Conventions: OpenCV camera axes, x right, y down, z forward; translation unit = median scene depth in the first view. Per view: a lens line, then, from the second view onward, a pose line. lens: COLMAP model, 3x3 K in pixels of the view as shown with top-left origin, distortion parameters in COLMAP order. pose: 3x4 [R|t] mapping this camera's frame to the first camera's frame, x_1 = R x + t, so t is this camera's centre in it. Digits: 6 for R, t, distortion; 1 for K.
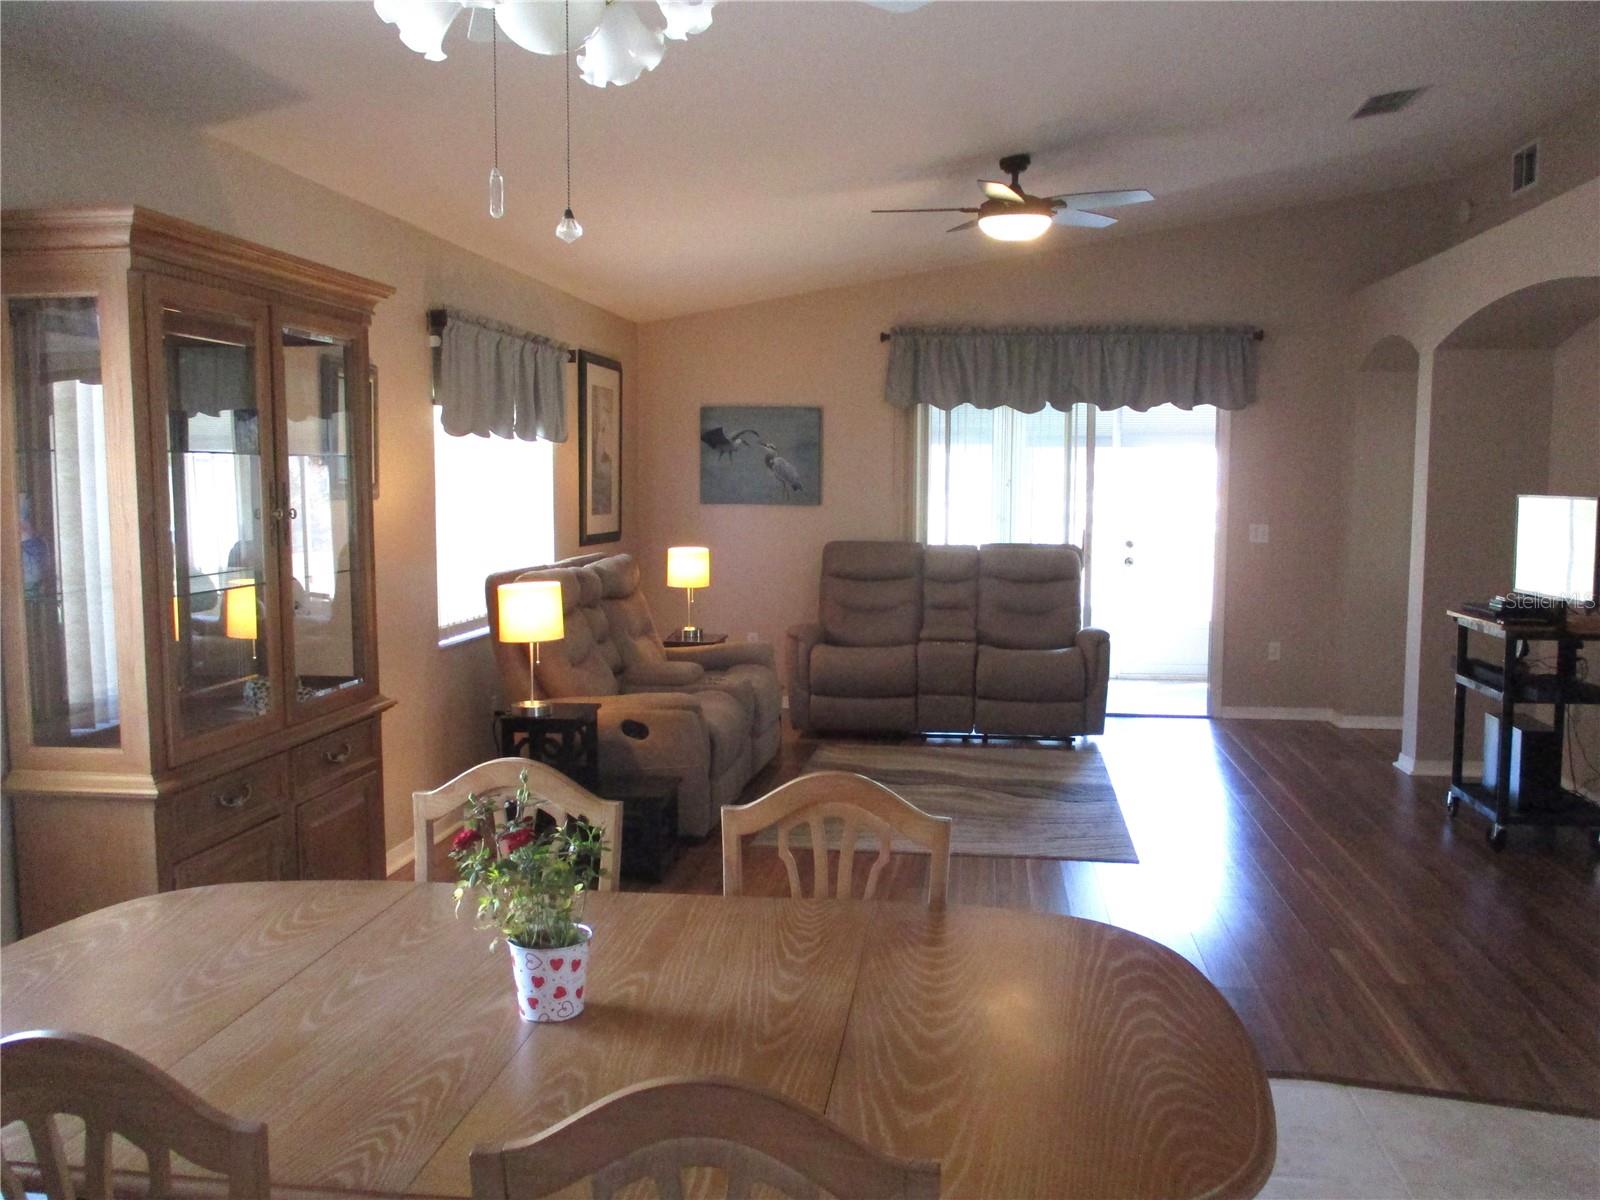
lens RADIAL K [[1368.5, 0, 800.0], [0, 1368.5, 600.0], [0, 0, 1]] dist [-0.017713, 0.001603]
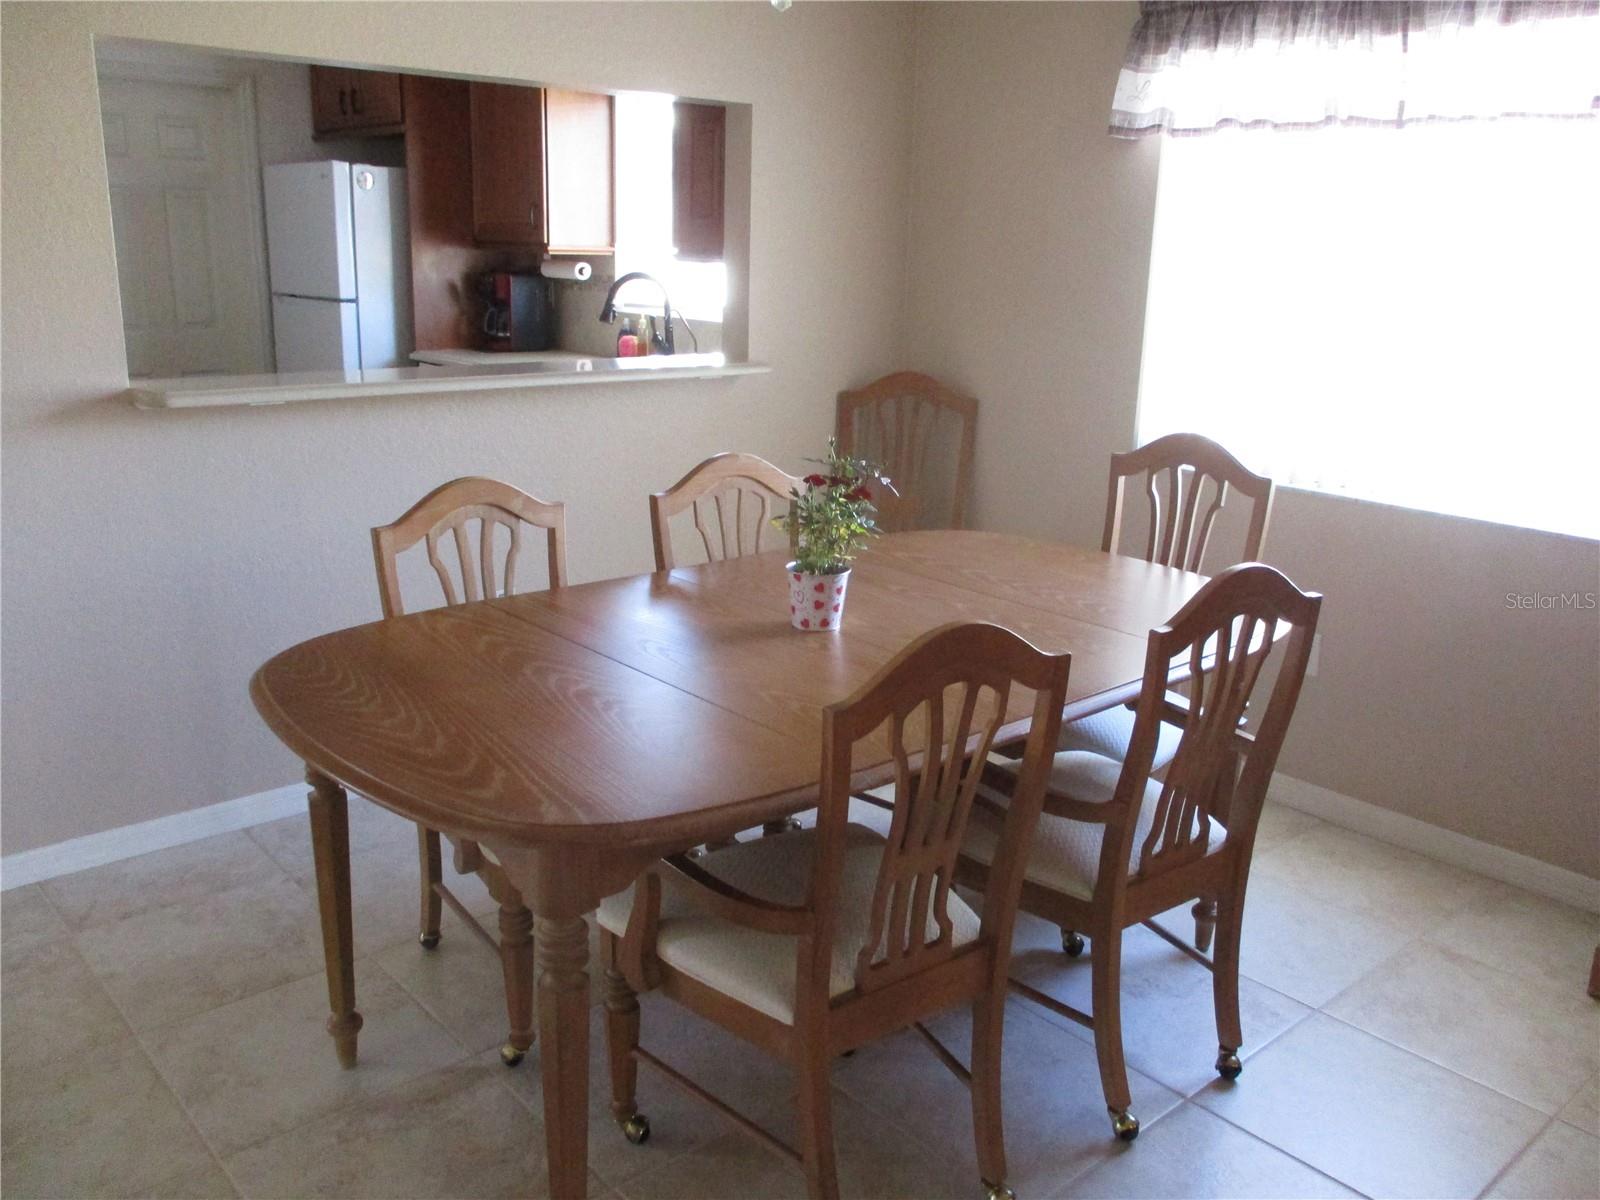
lens RADIAL K [[1333.9, 0, 800.0], [0, 1333.9, 600.0], [0, 0, 1]] dist [-0.018146, 0.001603]
pose [[-0.655232, 0.182365, -0.733085, 0.168965], [-0.102639, 0.939934, 0.325560, -0.030030], [0.748422, 0.288561, -0.597157, 0.389489]]
